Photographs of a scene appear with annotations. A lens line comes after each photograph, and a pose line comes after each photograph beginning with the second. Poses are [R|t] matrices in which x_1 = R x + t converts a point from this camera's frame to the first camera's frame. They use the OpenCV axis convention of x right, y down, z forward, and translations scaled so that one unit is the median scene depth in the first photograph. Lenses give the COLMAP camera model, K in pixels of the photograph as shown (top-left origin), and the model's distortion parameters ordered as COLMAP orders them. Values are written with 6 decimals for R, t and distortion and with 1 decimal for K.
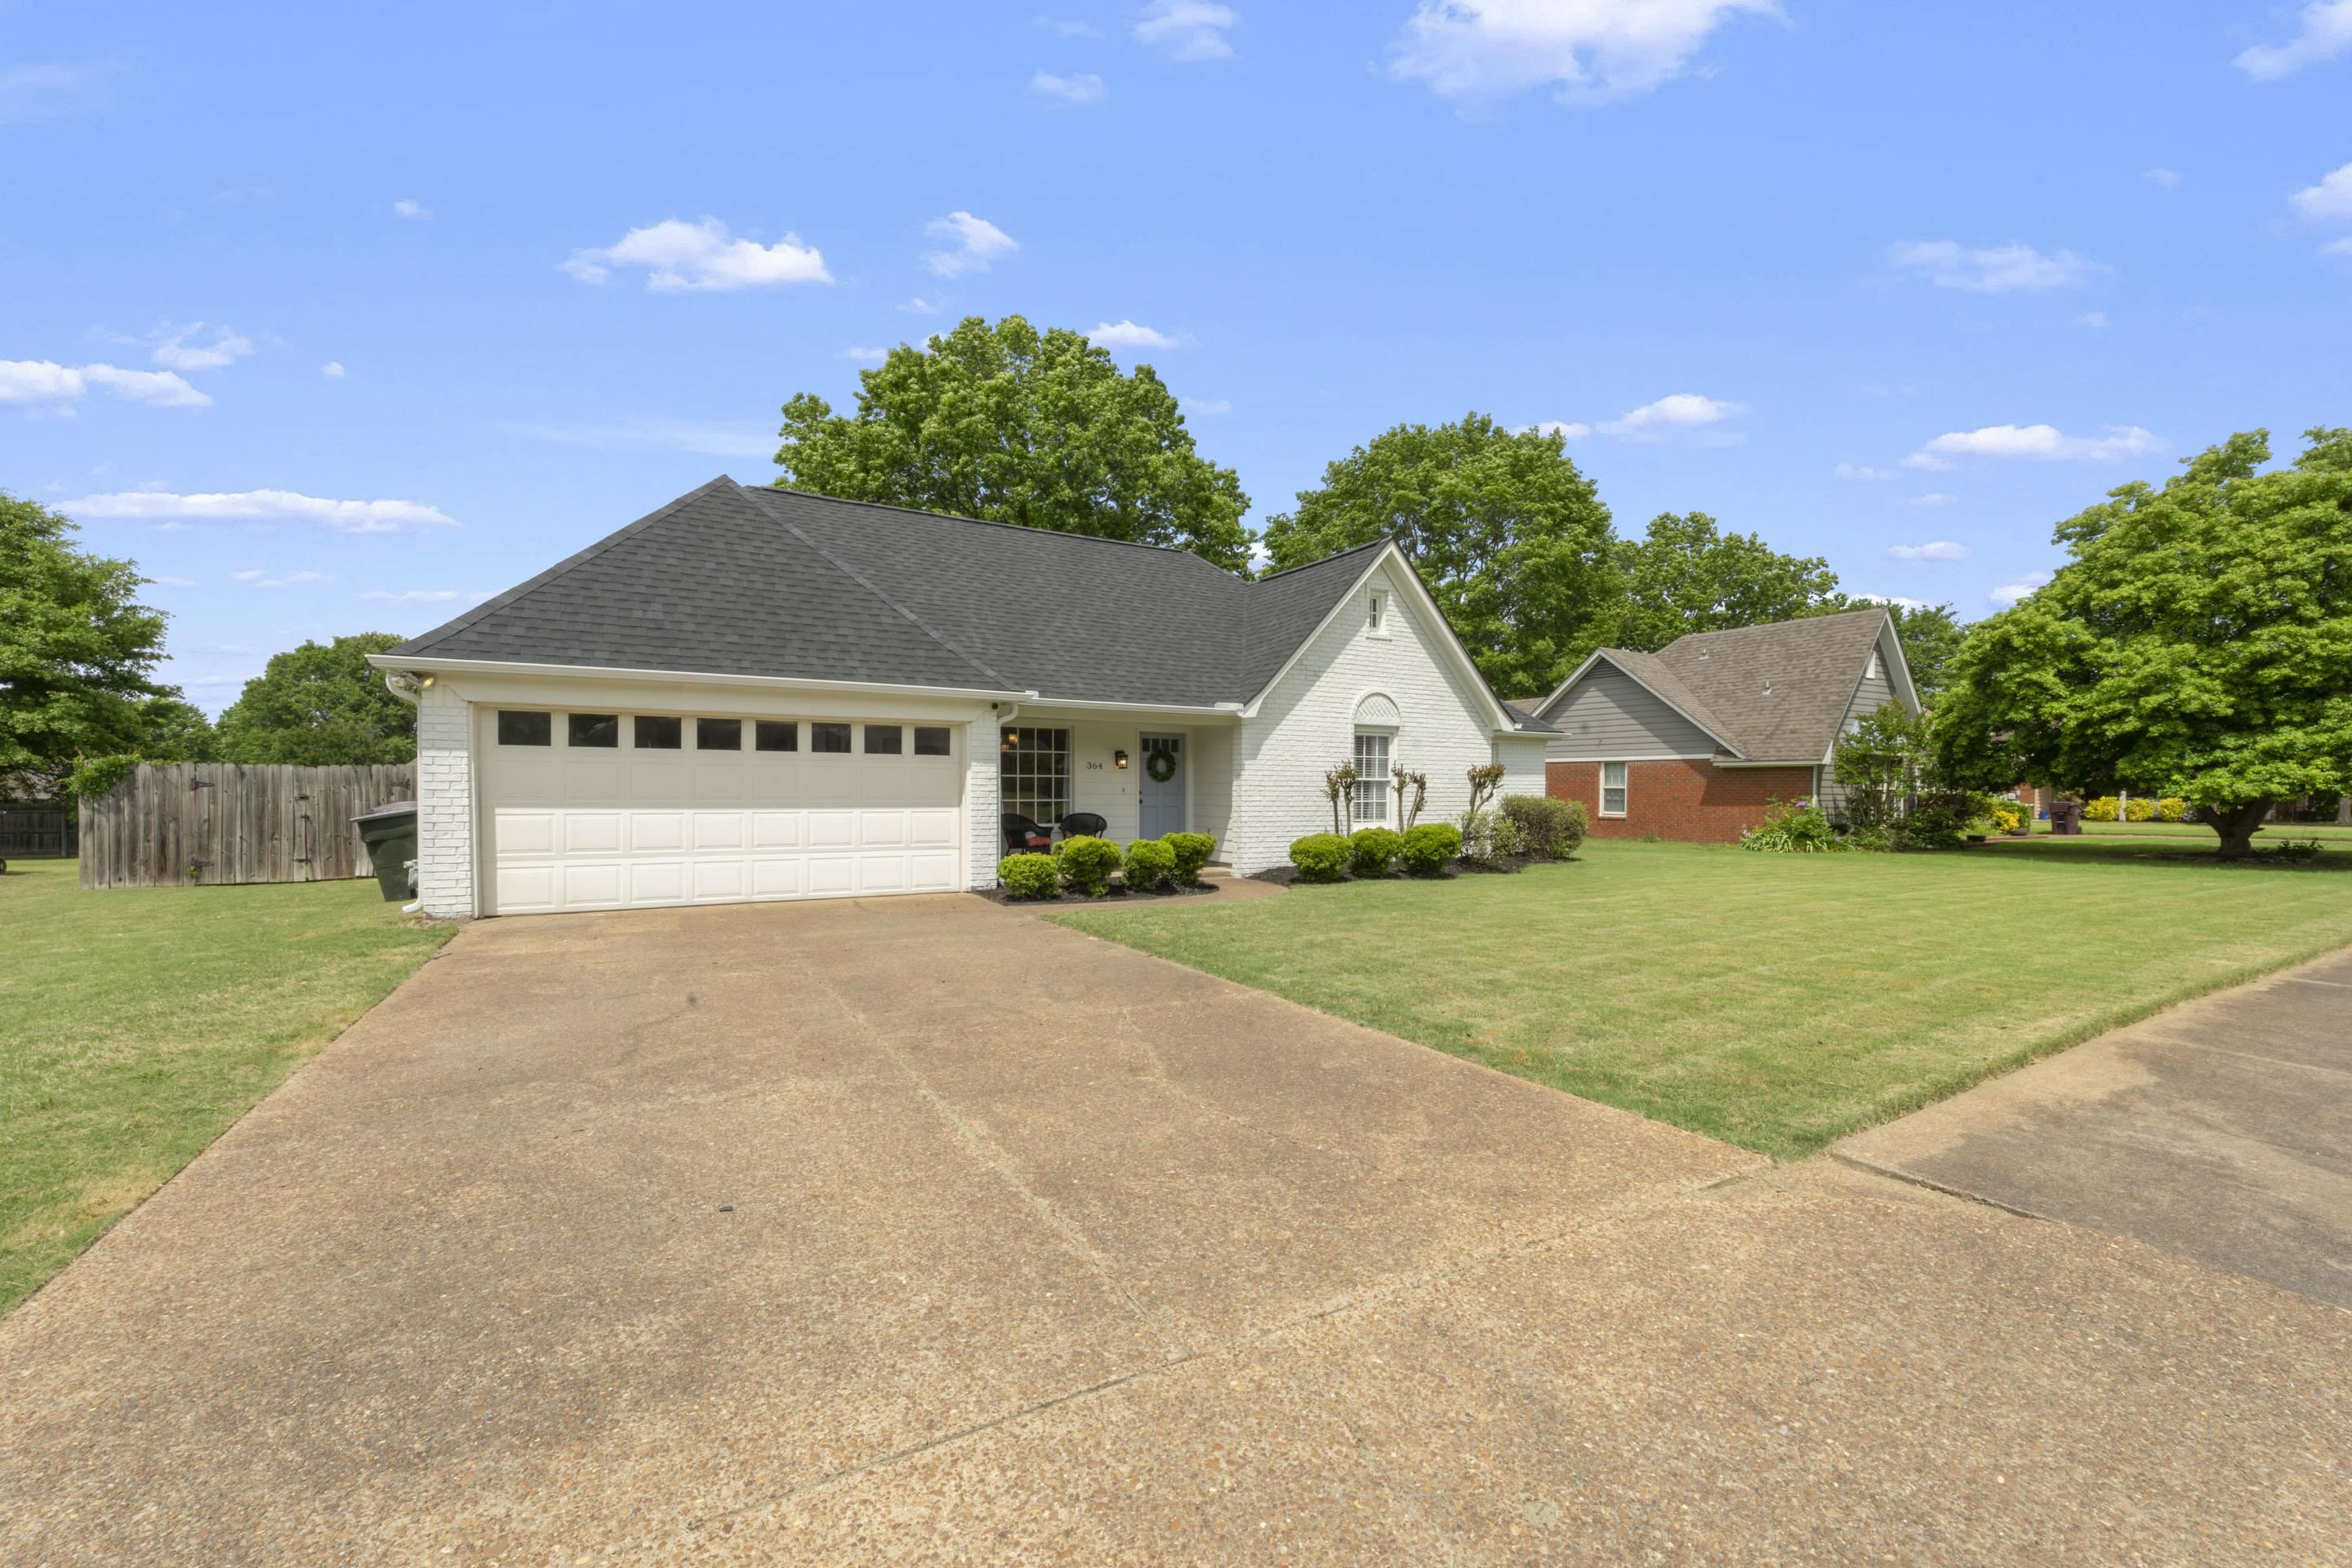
lens RADIAL K [[981.3, 0, 1194.7], [0, 981.3, 780.2], [0, 0, 1]] dist [-0.000267, 0.000001]
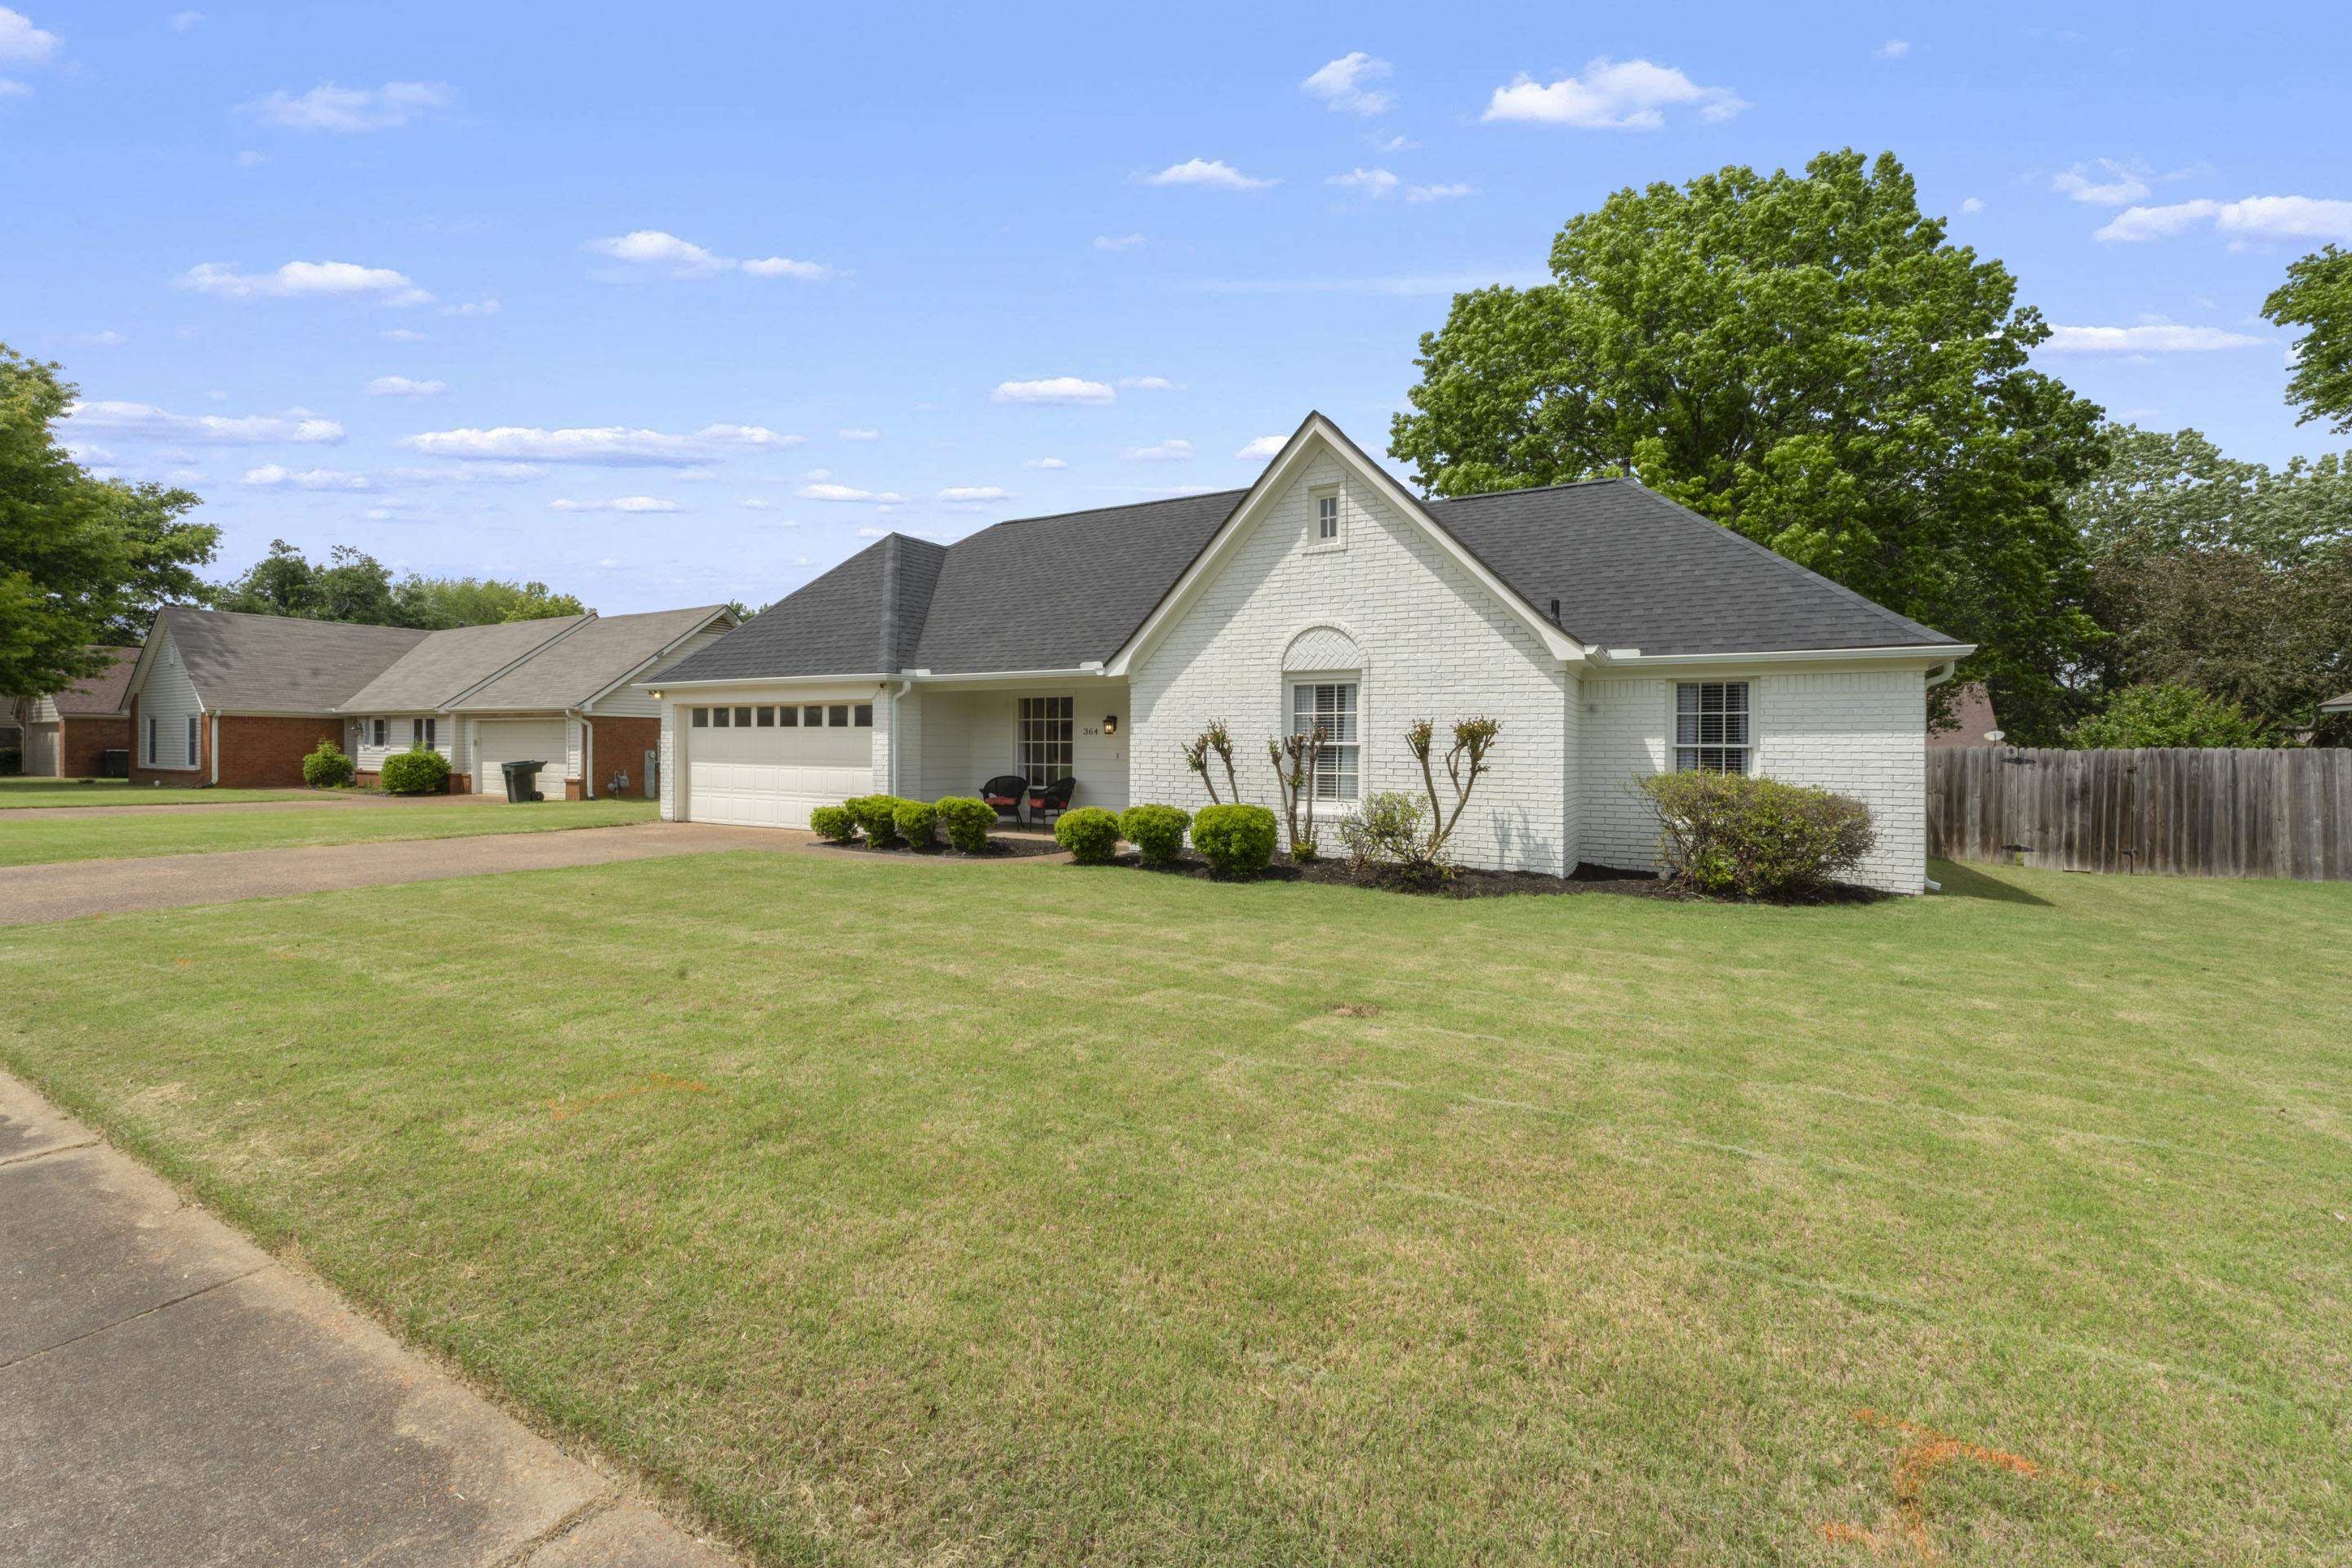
lens RADIAL K [[971.4, 0, 1180.8], [0, 971.4, 761.7], [0, 0, 1]] dist [-0.001037, 0.000080]
pose [[0.481085, 0.012102, -0.876590, 0.839860], [0.001428, 0.999893, 0.014588, 0.001856], [0.876673, -0.008270, 0.481016, 0.602628]]
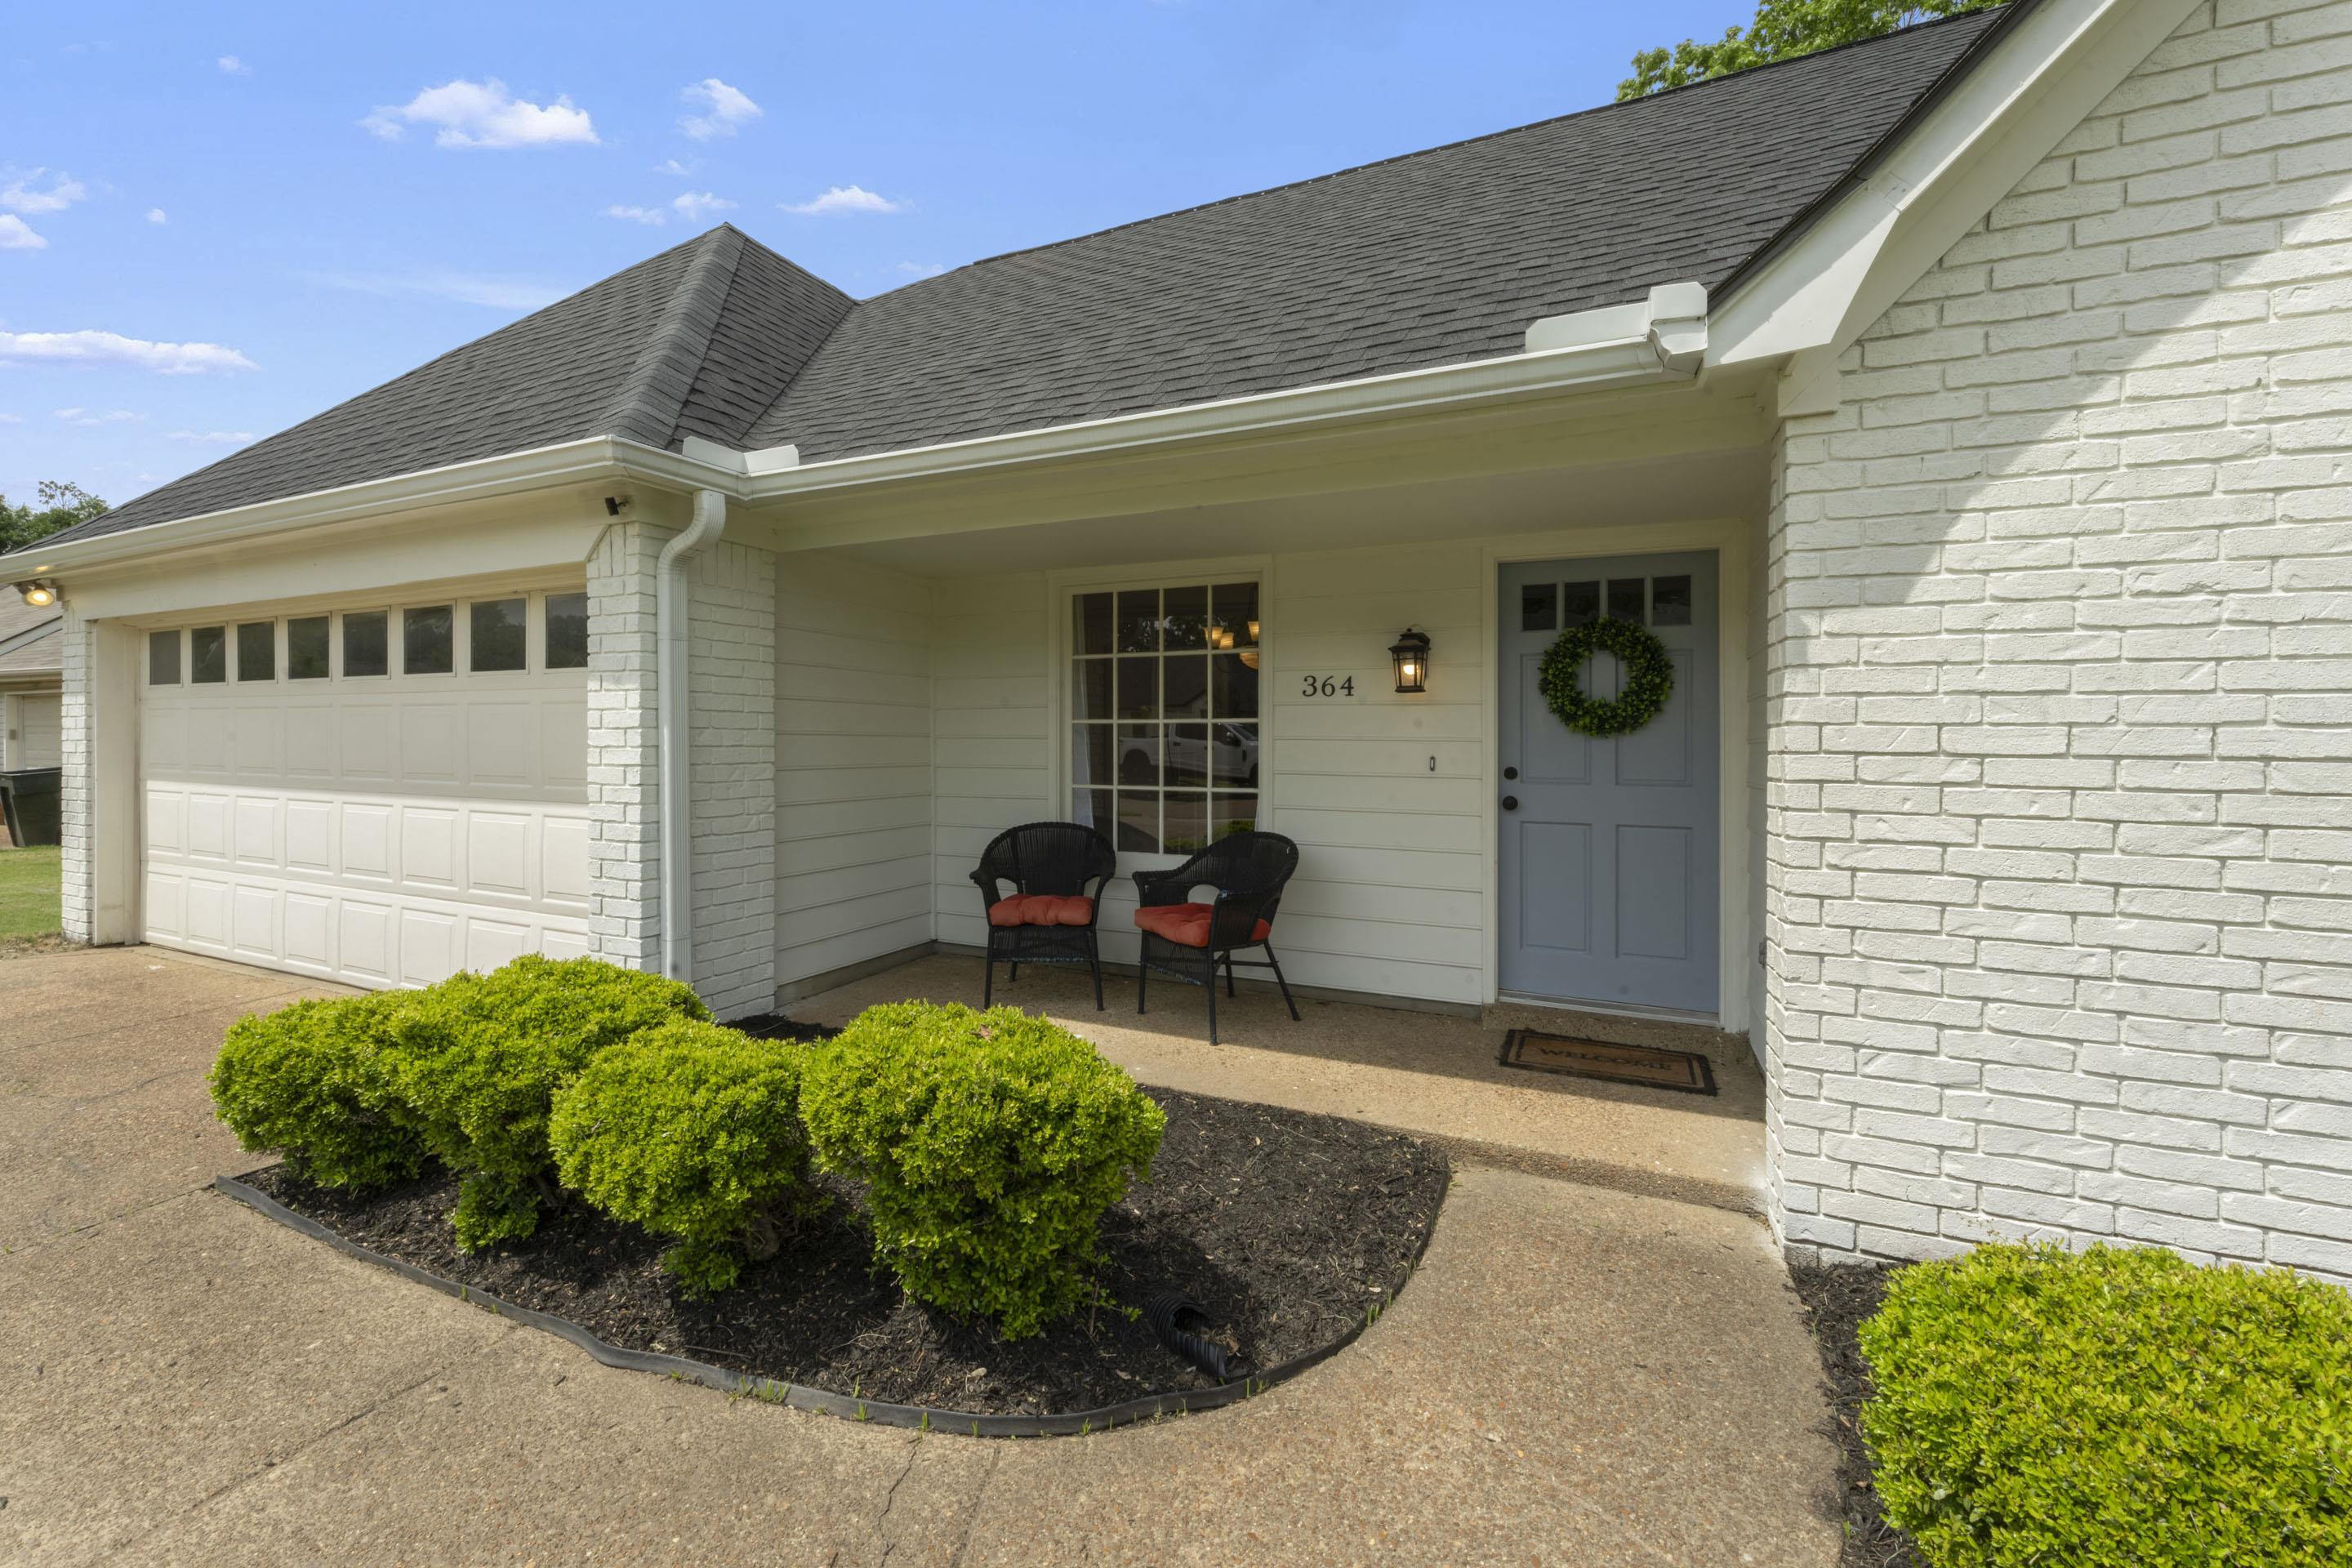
lens RADIAL K [[958.6, 0, 1163.0], [0, 958.6, 752.9], [0, 0, 1]] dist [-0.001278, -0.000077]
pose [[0.546565, 0.008977, -0.837369, 0.133124], [0.004283, 0.999900, 0.013515, 0.002607], [0.837406, -0.010973, 0.546472, 0.792293]]
